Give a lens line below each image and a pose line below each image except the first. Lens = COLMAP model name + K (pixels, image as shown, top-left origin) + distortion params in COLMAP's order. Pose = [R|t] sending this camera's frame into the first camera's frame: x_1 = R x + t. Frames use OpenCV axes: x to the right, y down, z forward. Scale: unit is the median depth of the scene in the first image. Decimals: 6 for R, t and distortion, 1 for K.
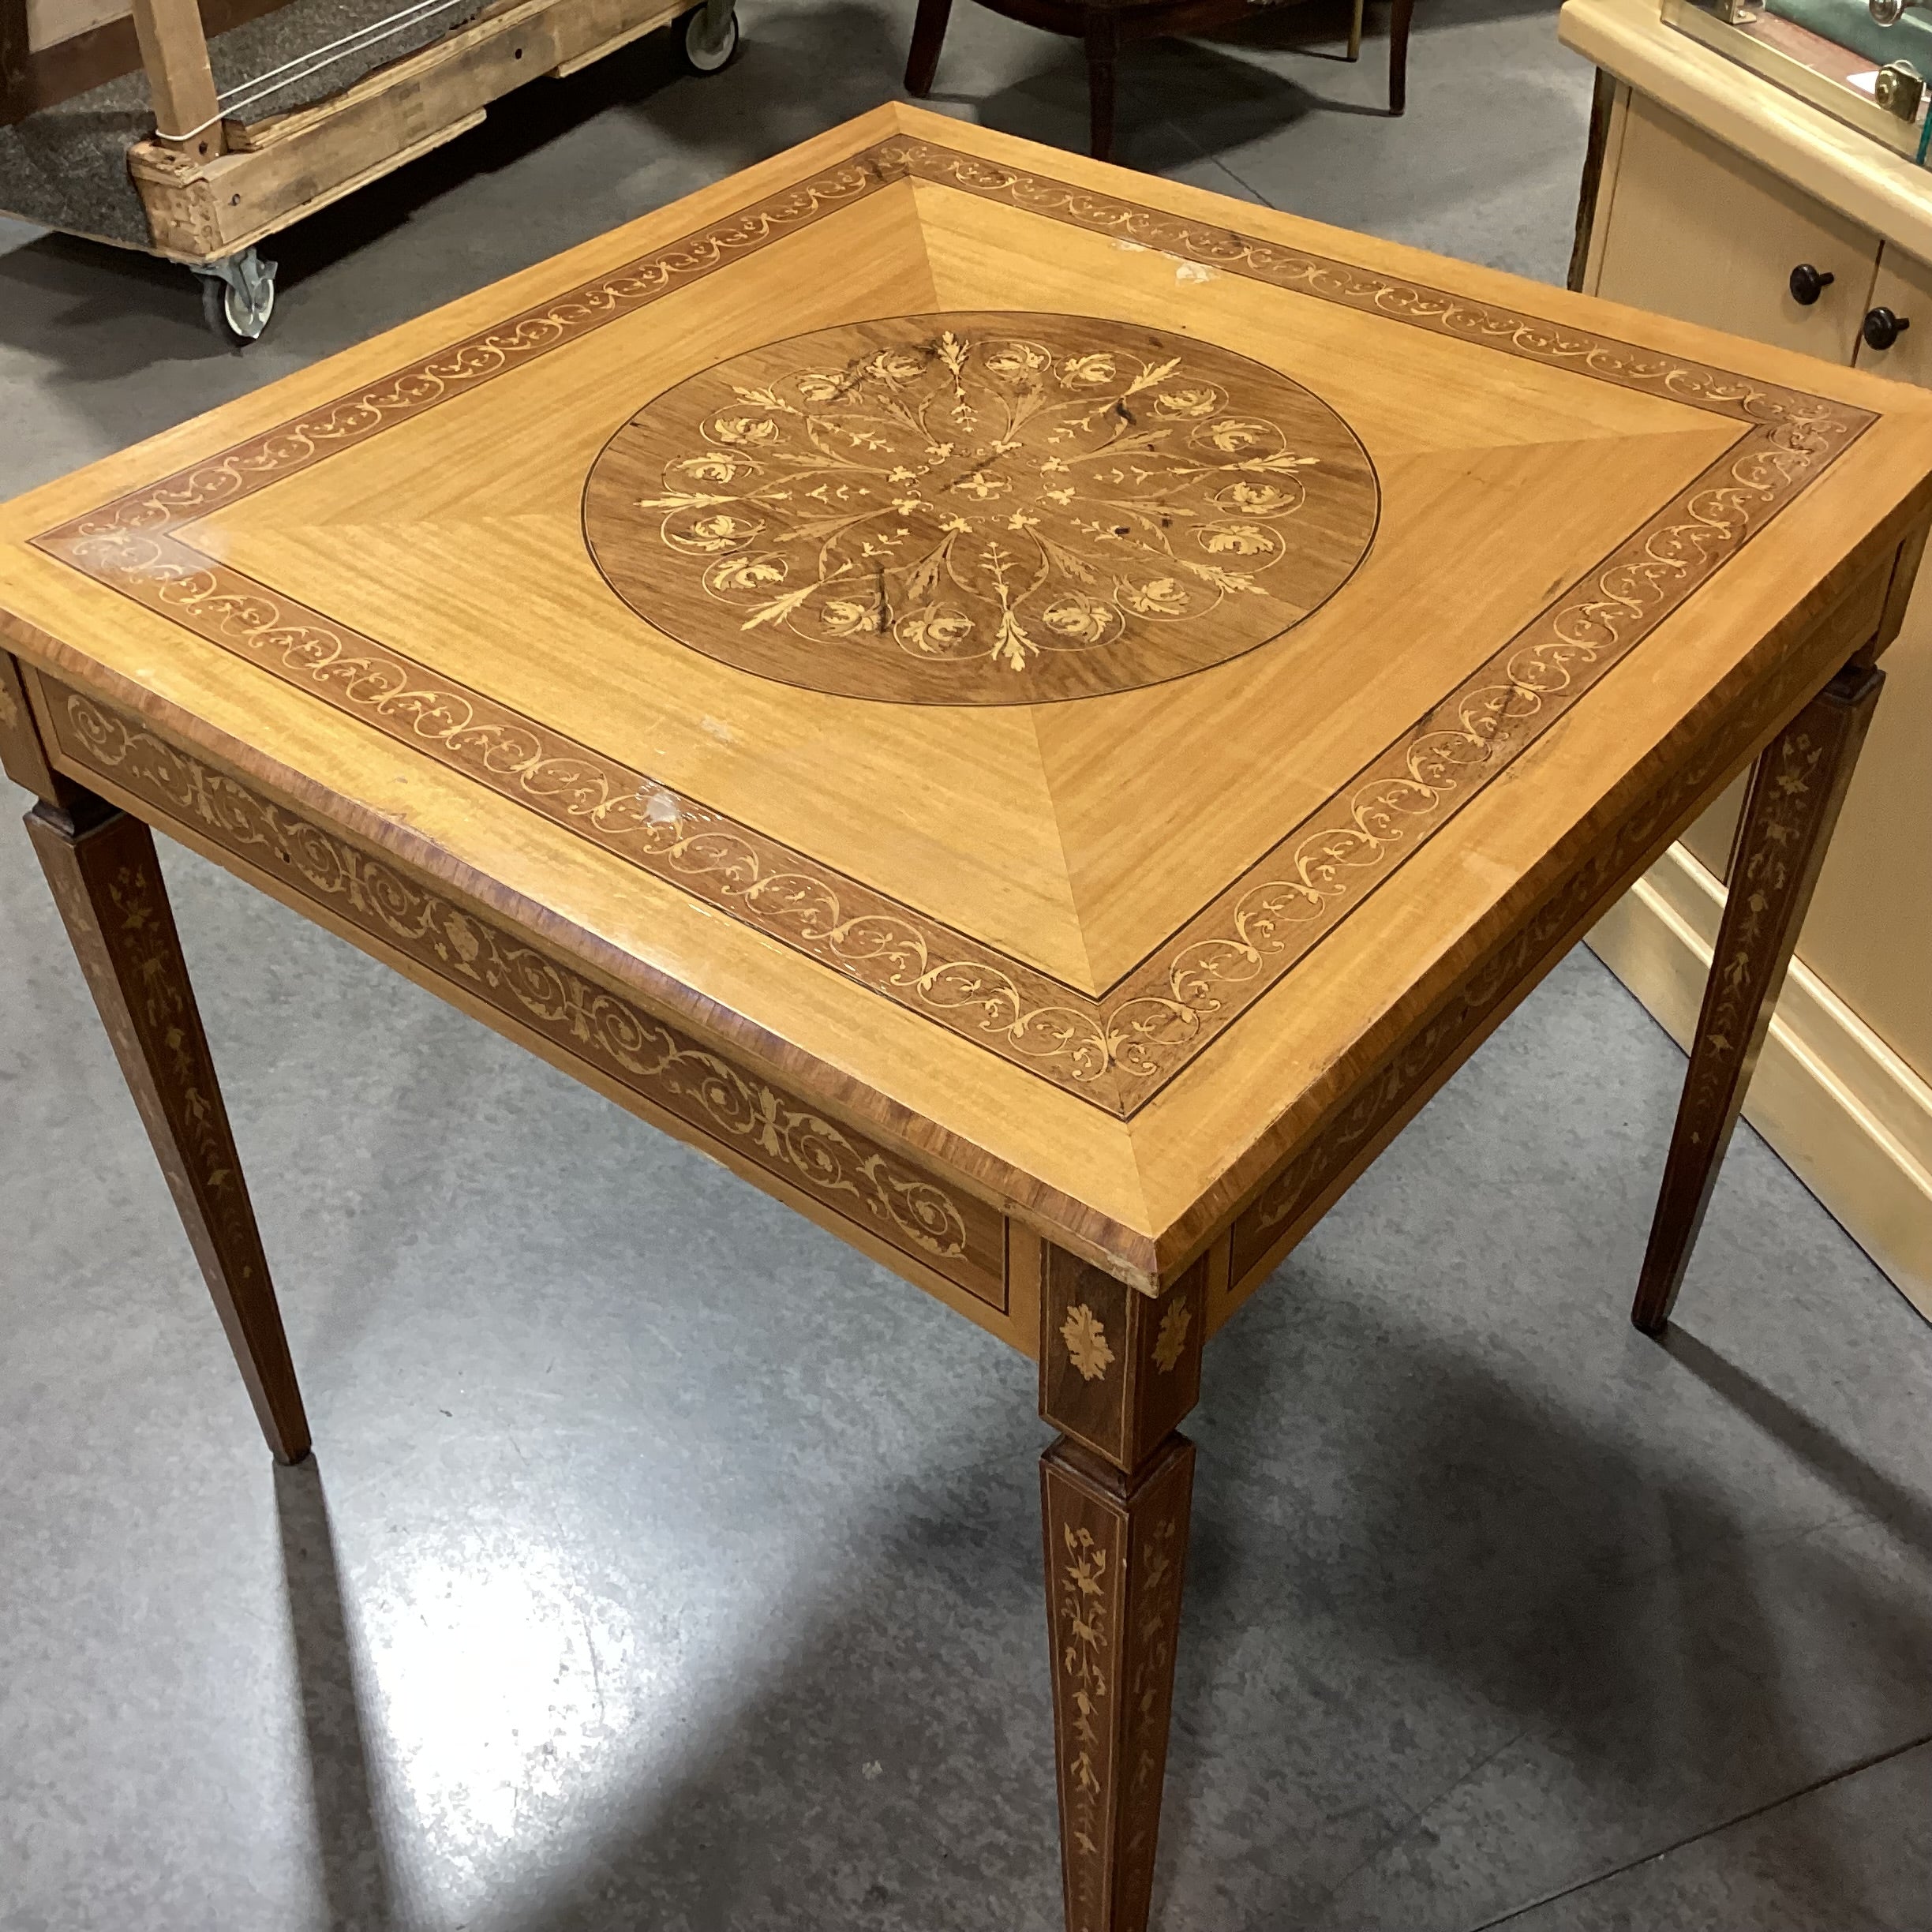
lens RADIAL K [[2329.9, 0, 964.1], [0, 2329.9, 956.2], [0, 0, 1]] dist [0.141021, -0.304461]
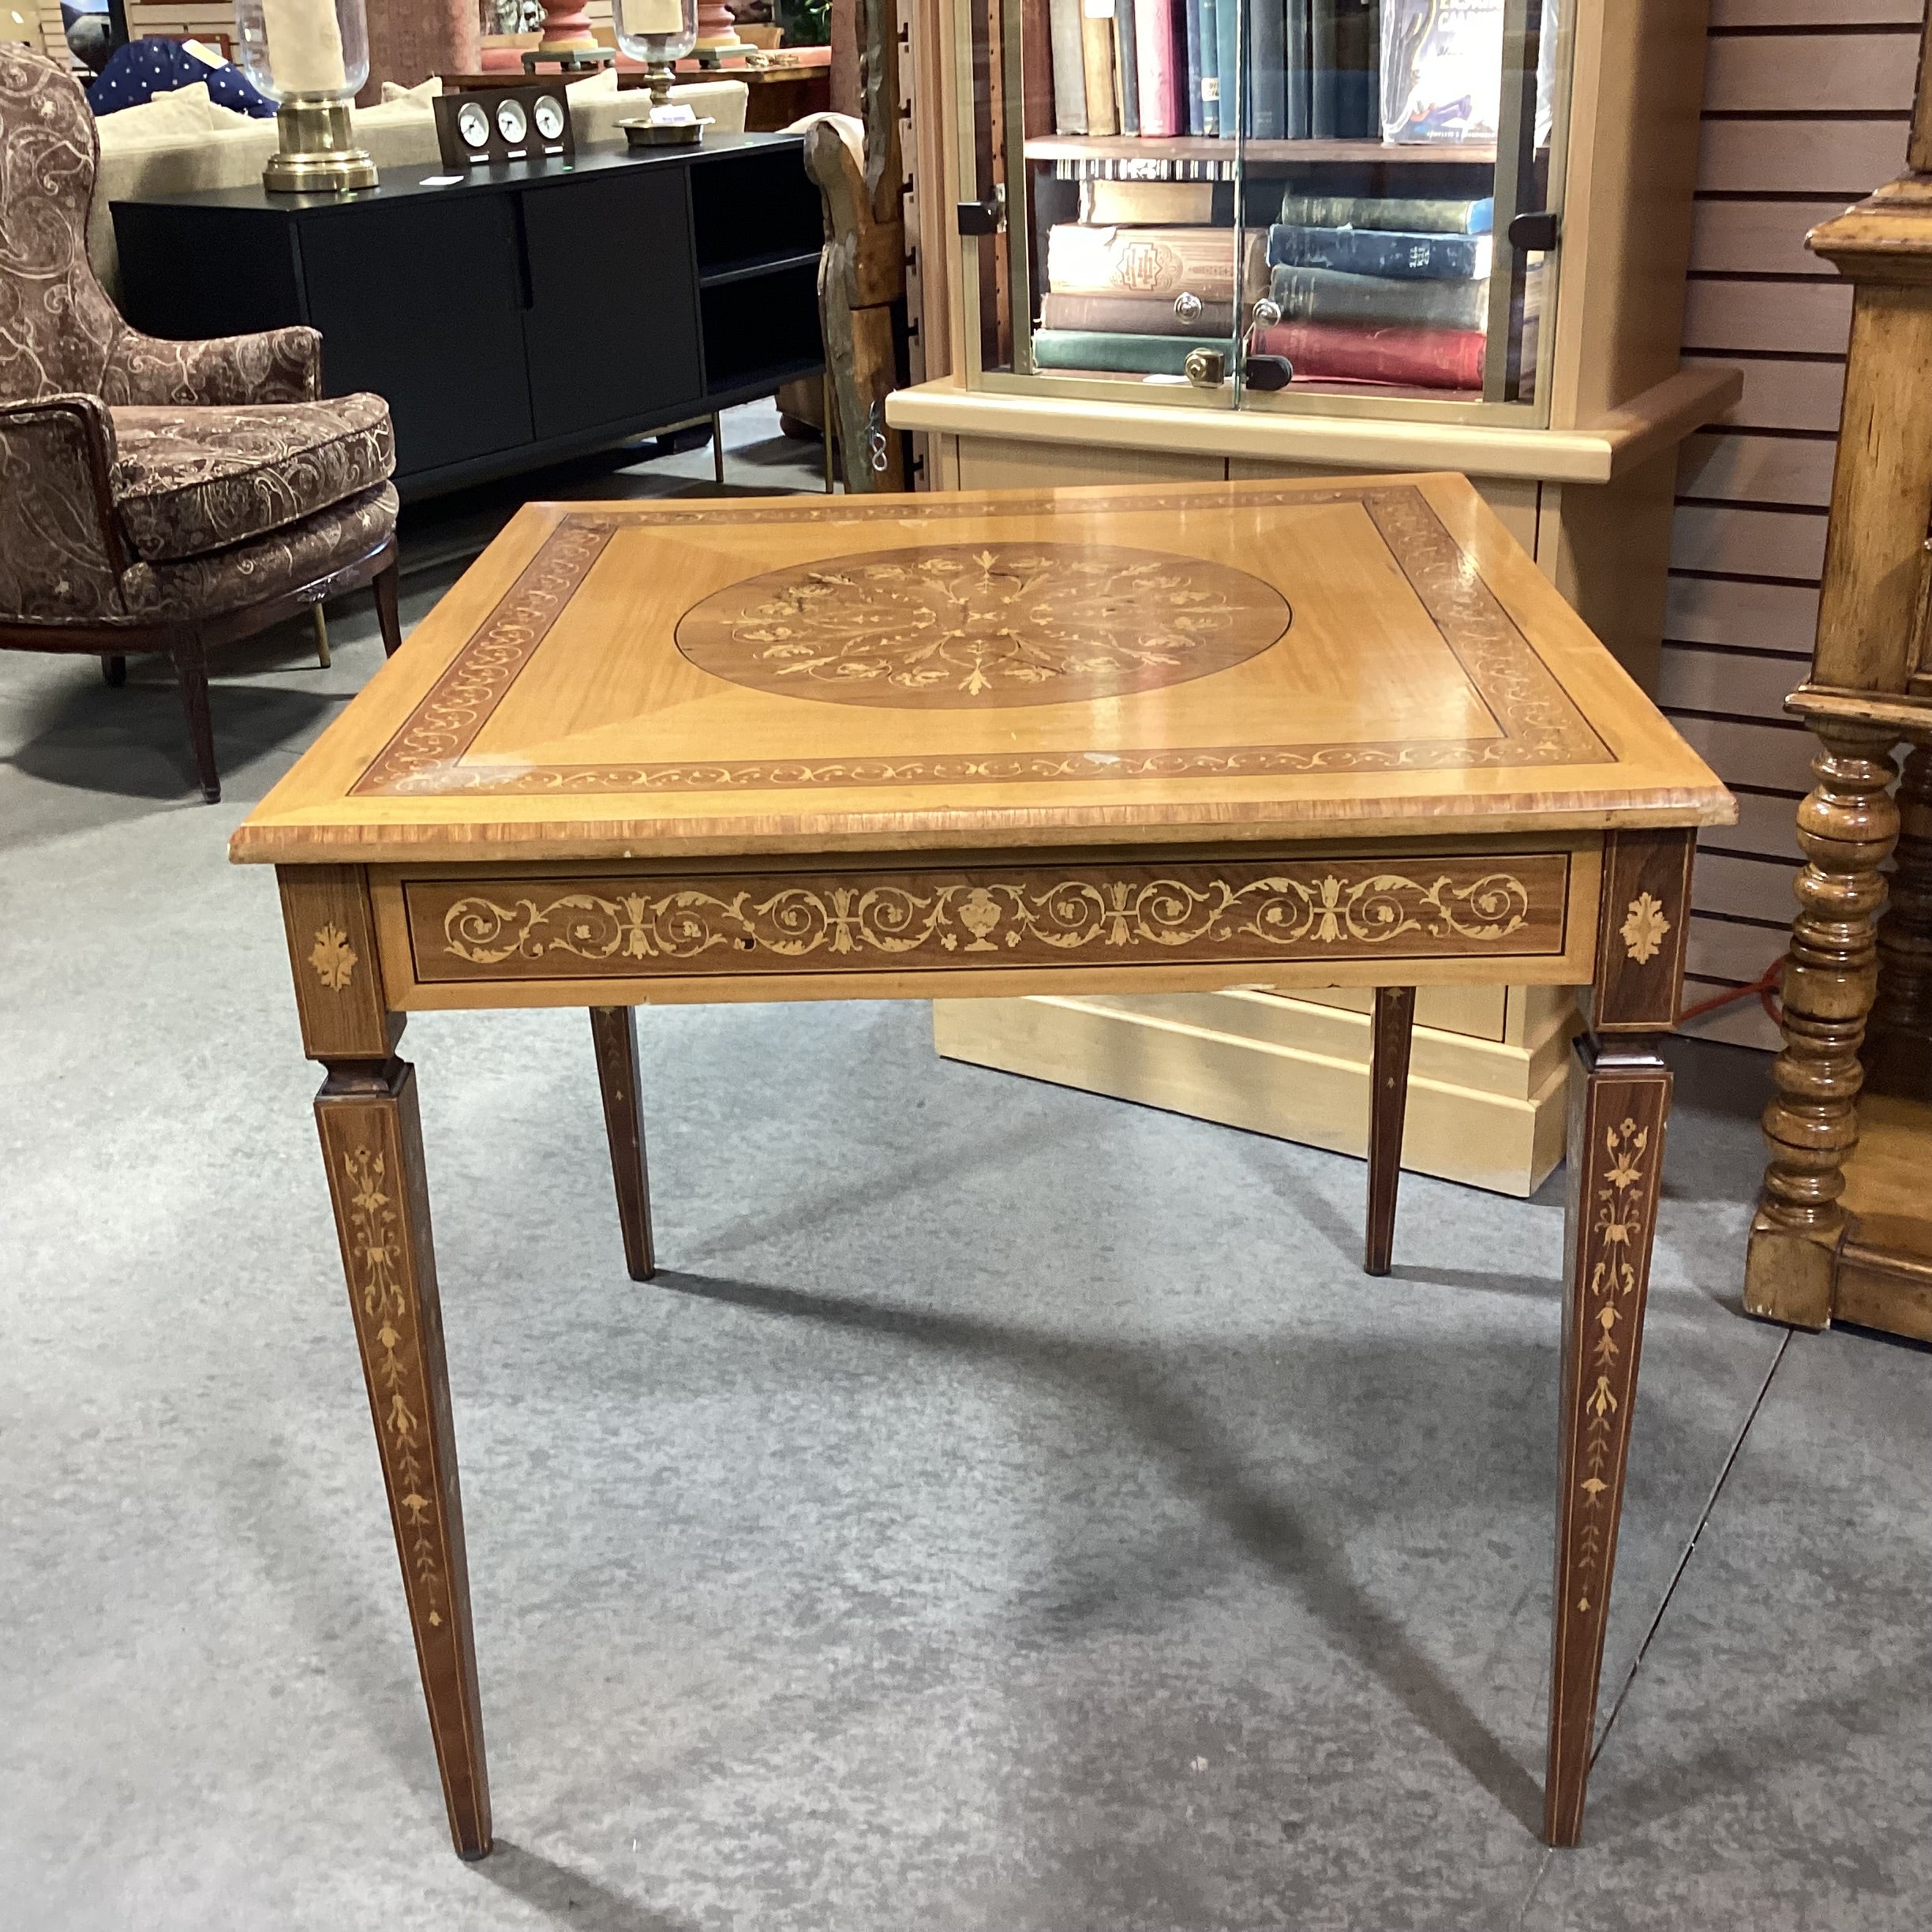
lens RADIAL K [[2329.9, 0, 964.1], [0, 2329.9, 956.2], [0, 0, 1]] dist [0.141021, -0.304461]
pose [[0.790296, -0.252181, 0.558423, -0.765669], [0.409179, 0.895586, -0.174639, 0.186456], [-0.456075, 0.366511, 0.810966, 0.030583]]
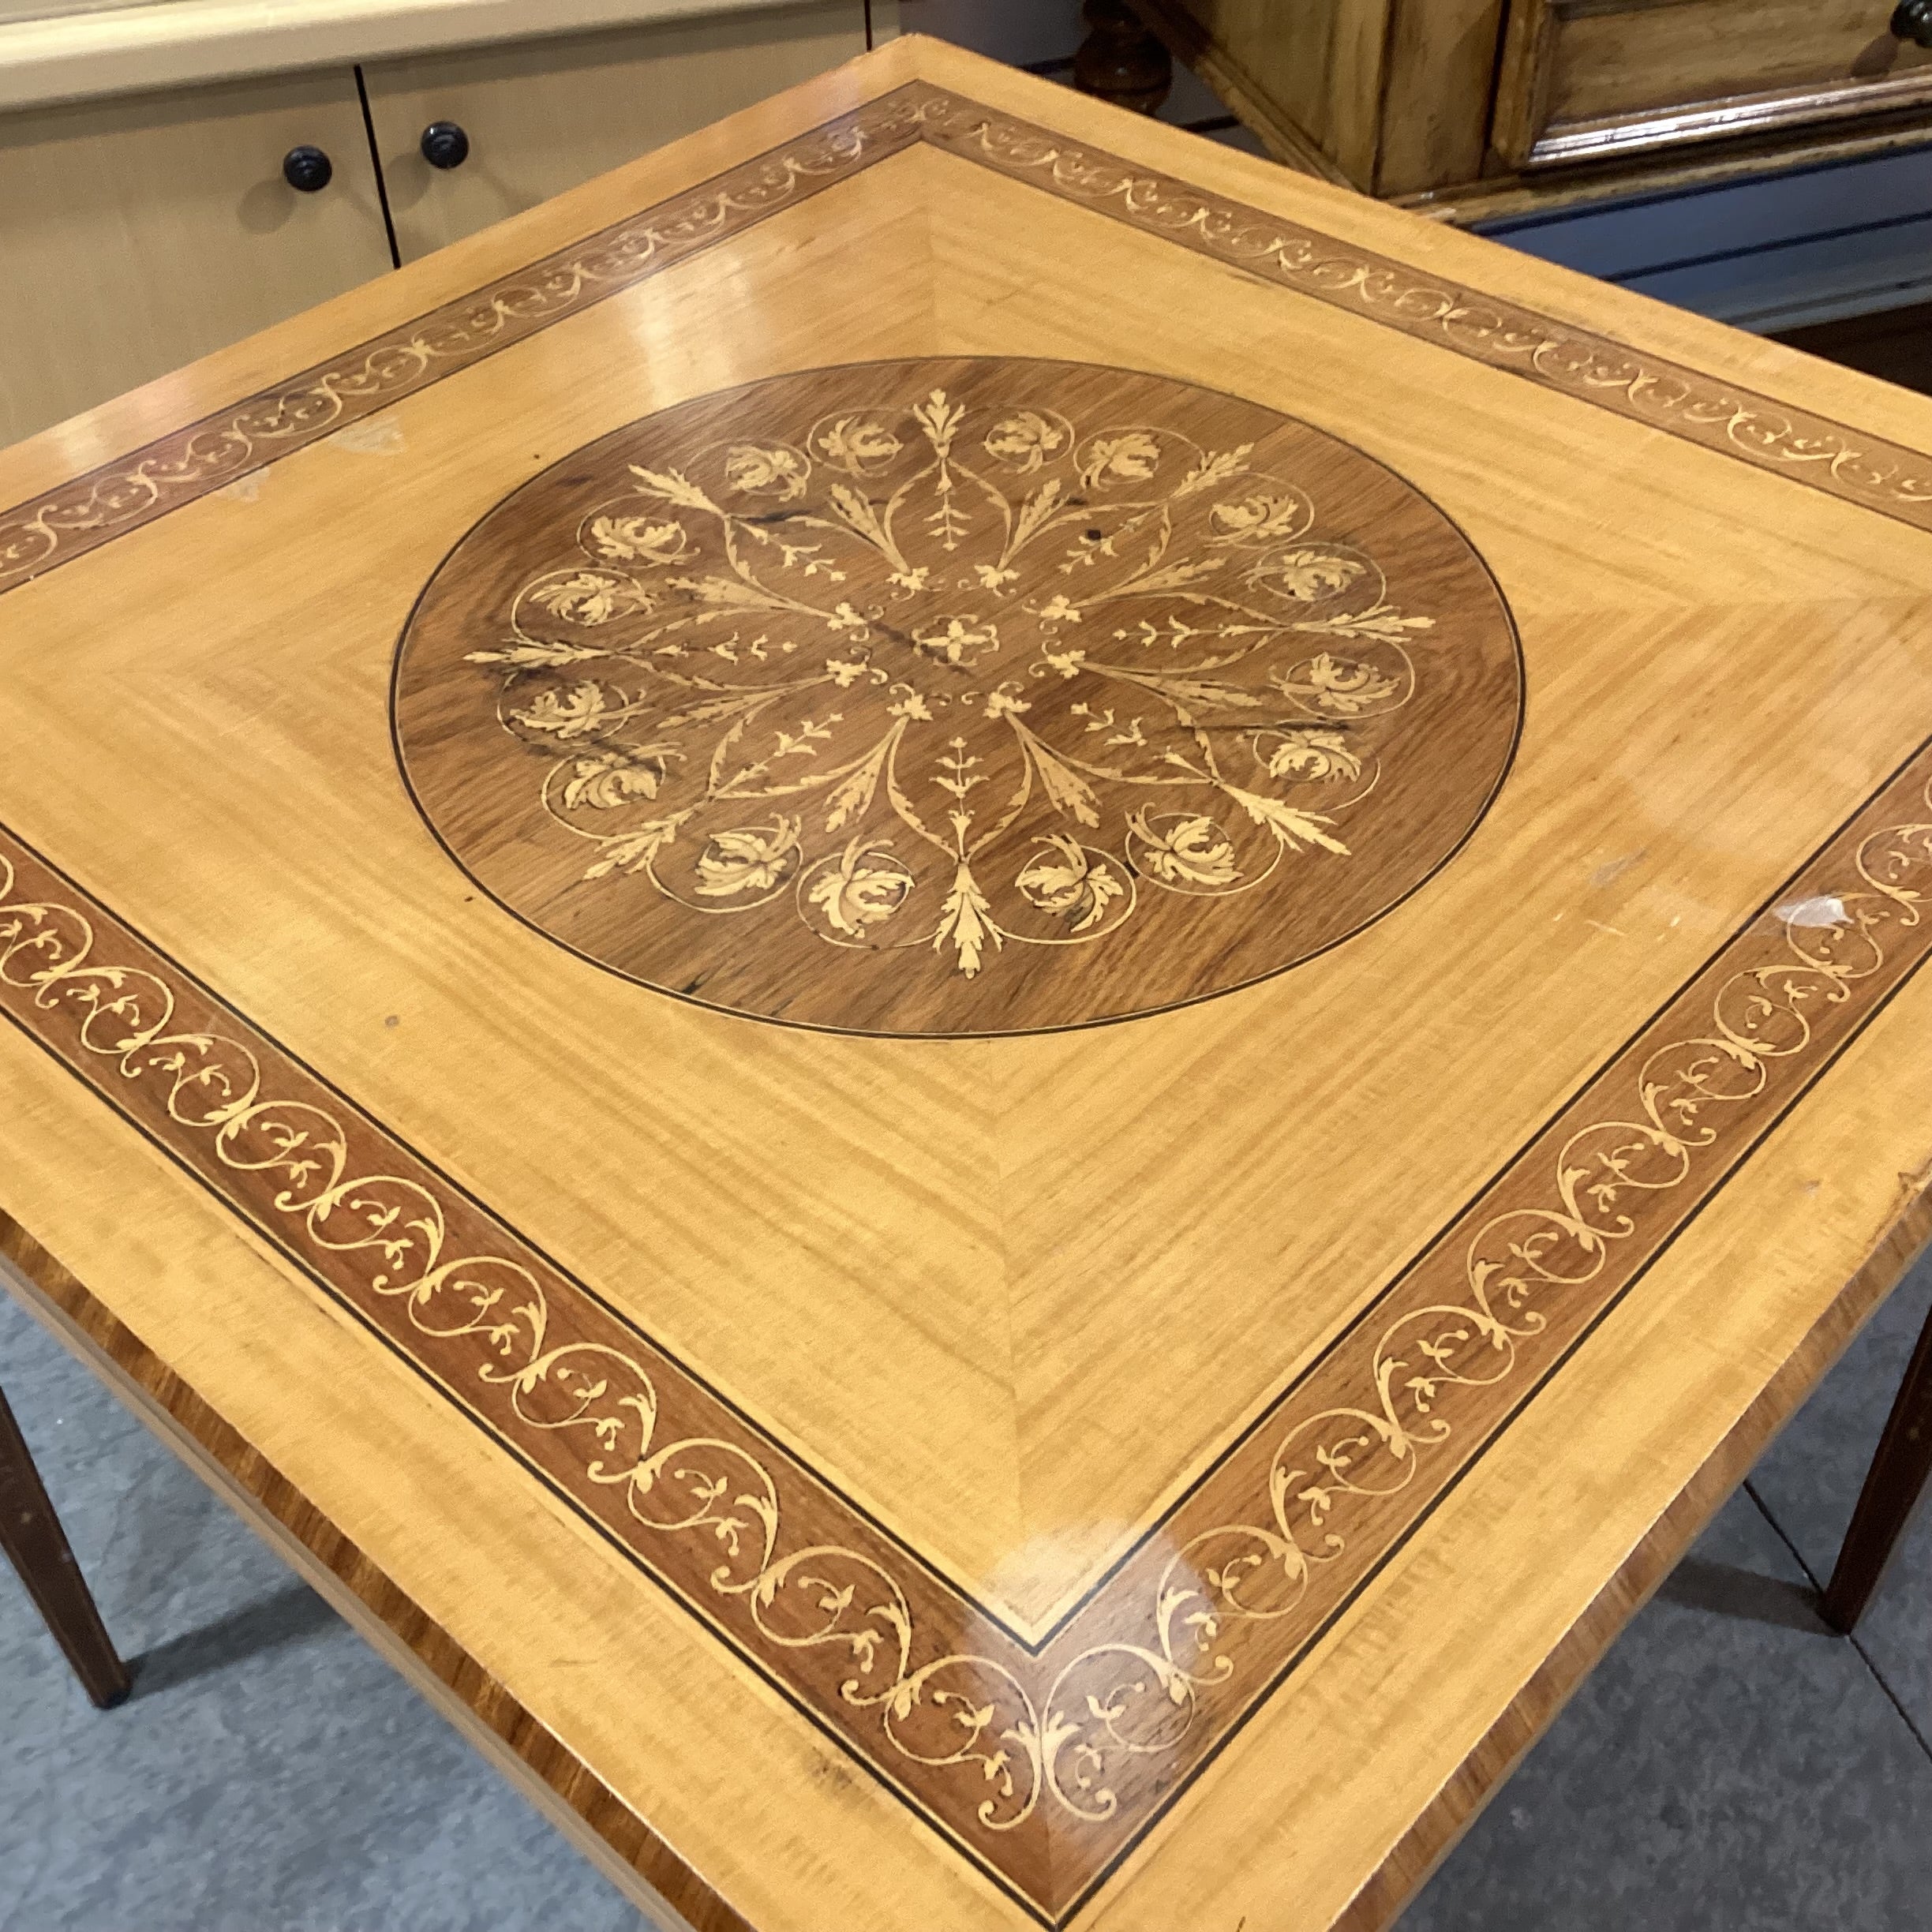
lens RADIAL K [[2329.9, 0, 964.1], [0, 2329.9, 956.2], [0, 0, 1]] dist [0.141021, -0.304461]
pose [[0.059397, -0.675887, 0.734608, -0.578400], [0.653475, 0.582635, 0.483225, -0.486029], [-0.754614, 0.451346, 0.476282, 0.702852]]
